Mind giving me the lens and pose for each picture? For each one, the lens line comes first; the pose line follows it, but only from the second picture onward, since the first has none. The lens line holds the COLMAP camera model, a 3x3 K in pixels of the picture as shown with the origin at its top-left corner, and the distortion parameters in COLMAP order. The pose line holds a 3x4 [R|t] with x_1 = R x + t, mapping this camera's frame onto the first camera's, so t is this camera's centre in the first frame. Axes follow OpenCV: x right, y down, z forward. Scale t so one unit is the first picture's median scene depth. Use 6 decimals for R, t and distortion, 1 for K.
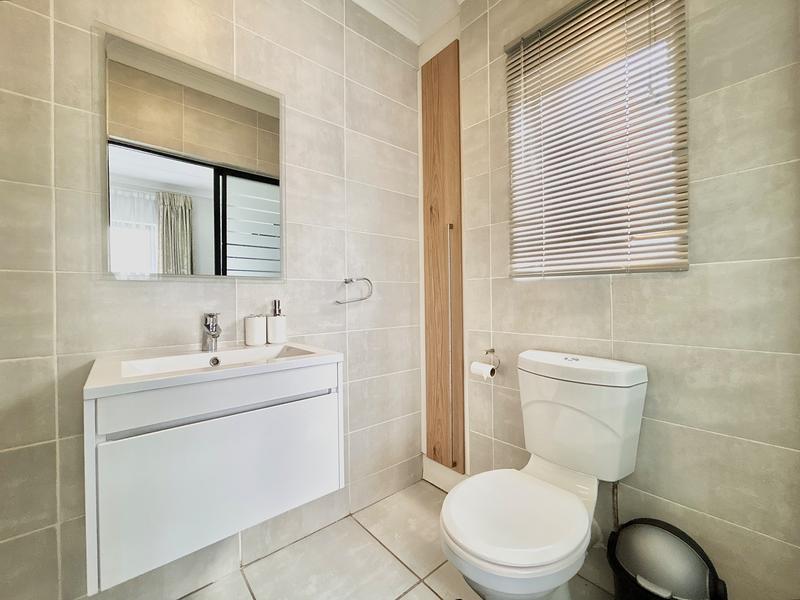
lens RADIAL K [[330.8, 0, 400.0], [0, 330.8, 300.0], [0, 0, 1]] dist [0.000312, 0.000152]
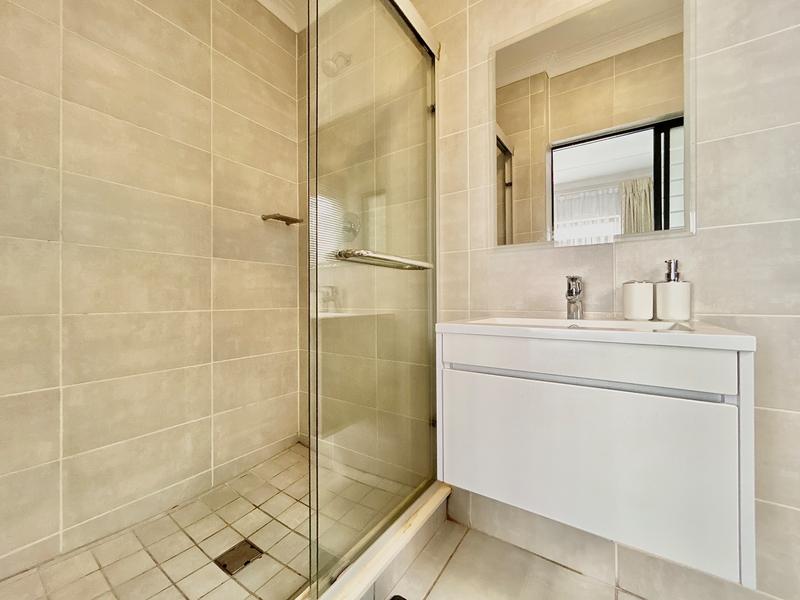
lens RADIAL K [[320.5, 0, 400.0], [0, 320.5, 300.0], [0, 0, 1]] dist [0.000105, 0.000215]
pose [[0.275090, 0.011024, -0.961355, 0.126611], [0.002670, 0.999922, 0.012230, 0.075544], [0.961415, -0.005931, 0.275039, 0.246413]]
